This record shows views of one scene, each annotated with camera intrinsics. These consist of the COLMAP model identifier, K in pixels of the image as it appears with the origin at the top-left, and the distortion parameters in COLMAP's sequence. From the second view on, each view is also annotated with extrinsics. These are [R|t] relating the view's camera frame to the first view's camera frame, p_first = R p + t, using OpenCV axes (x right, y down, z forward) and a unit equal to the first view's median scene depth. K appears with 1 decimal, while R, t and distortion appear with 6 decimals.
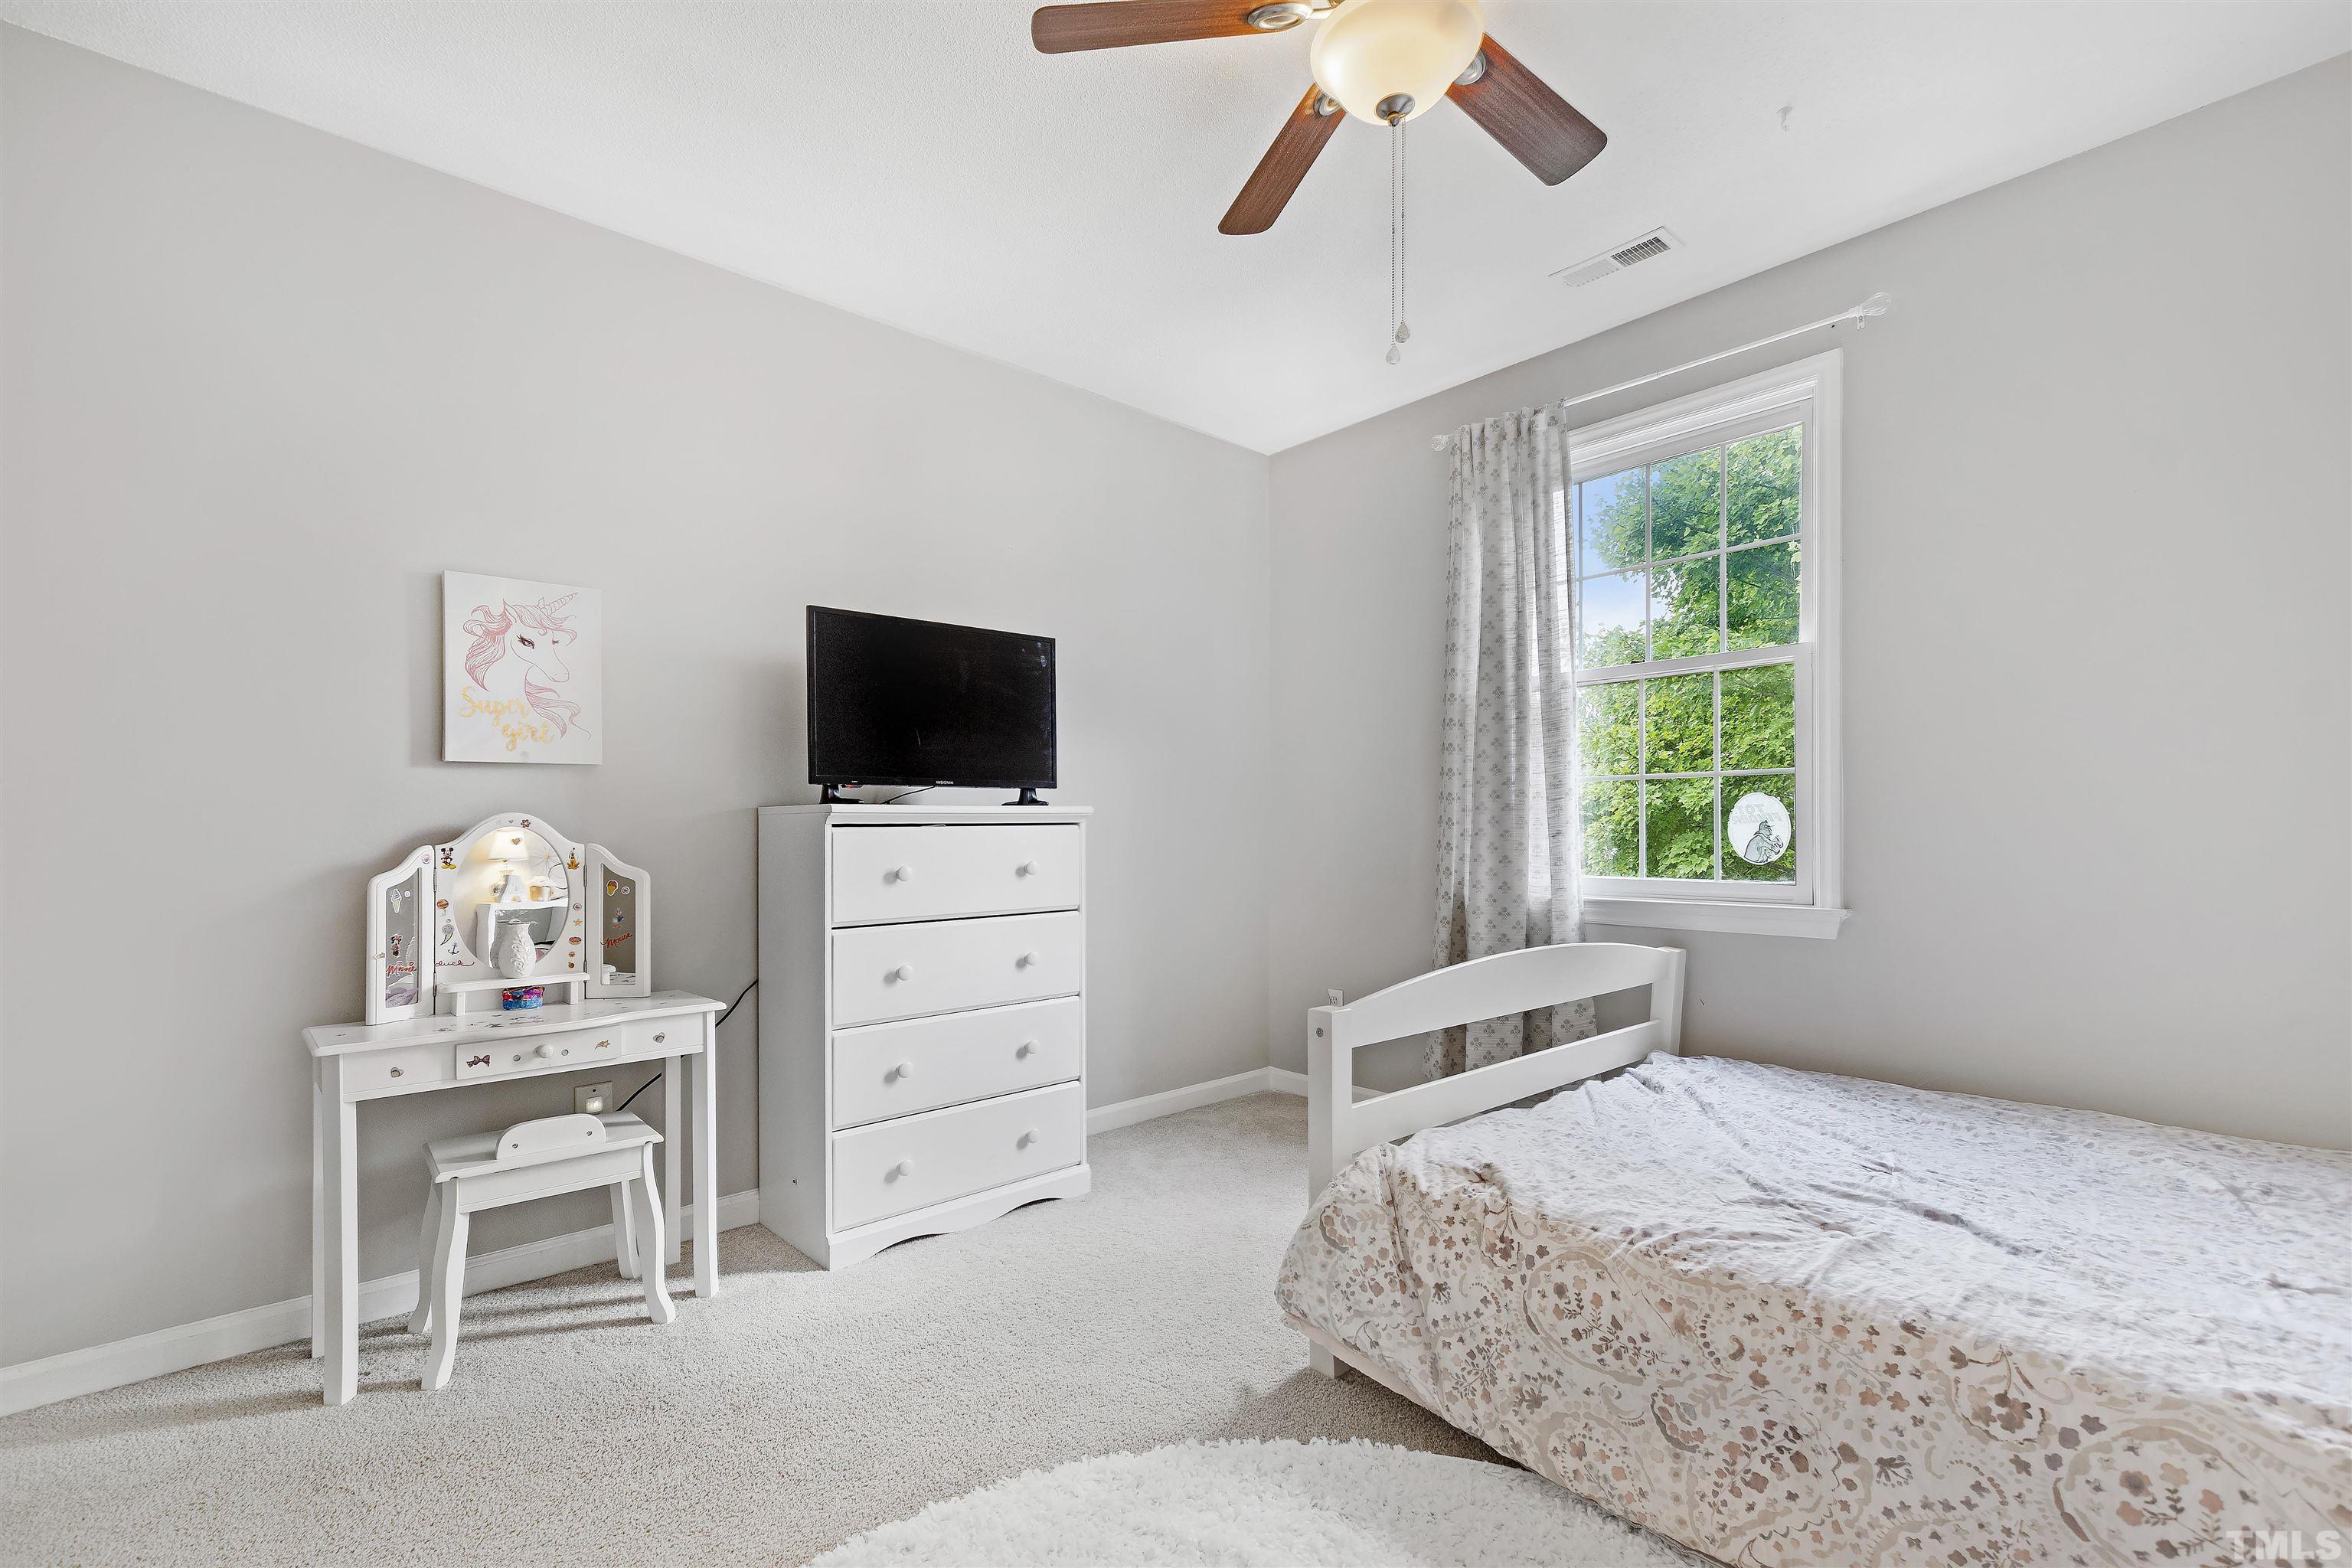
lens RADIAL K [[1036.5, 0, 1105.5], [0, 1036.5, 831.4], [0, 0, 1]] dist [0.003444, 0.001255]
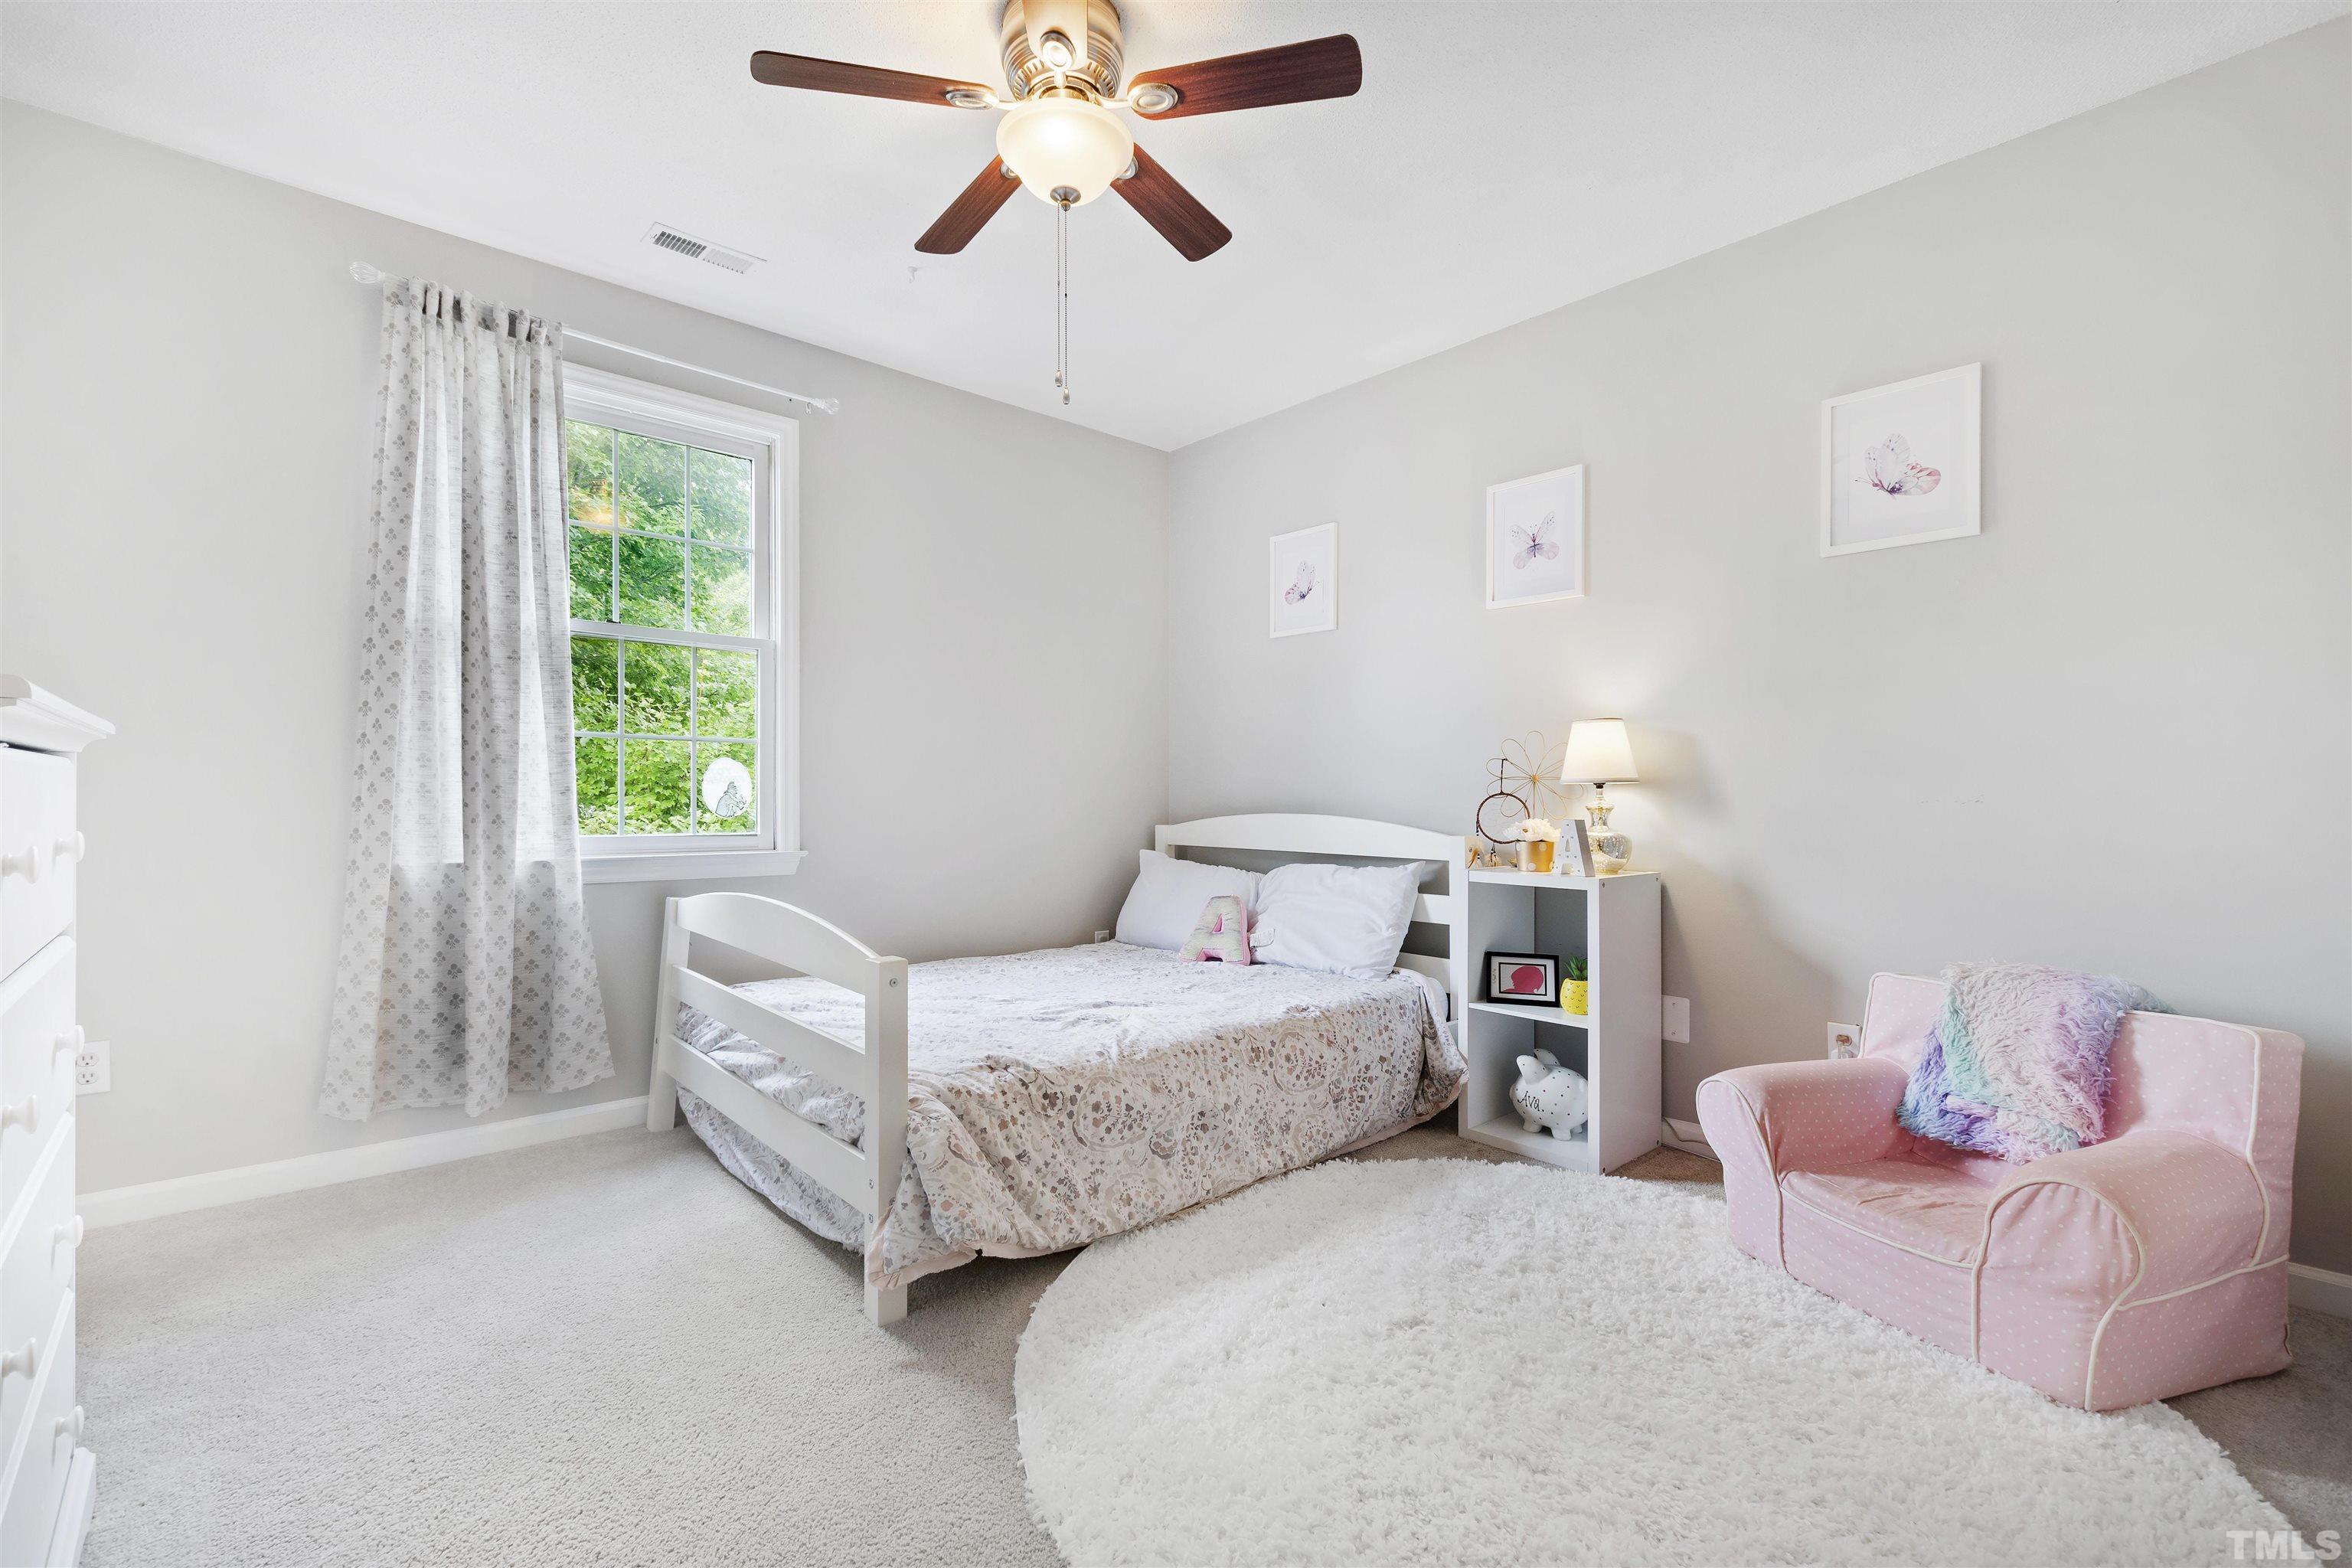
lens RADIAL K [[1036.5, 0, 1170.7], [0, 1036.5, 797.9], [0, 0, 1]] dist [0.003444, 0.001255]
pose [[-0.037113, 0.008936, 0.999271, -1.018456], [-0.007535, 0.999929, -0.009222, 0.027881], [-0.999283, -0.007871, -0.037043, 0.970106]]
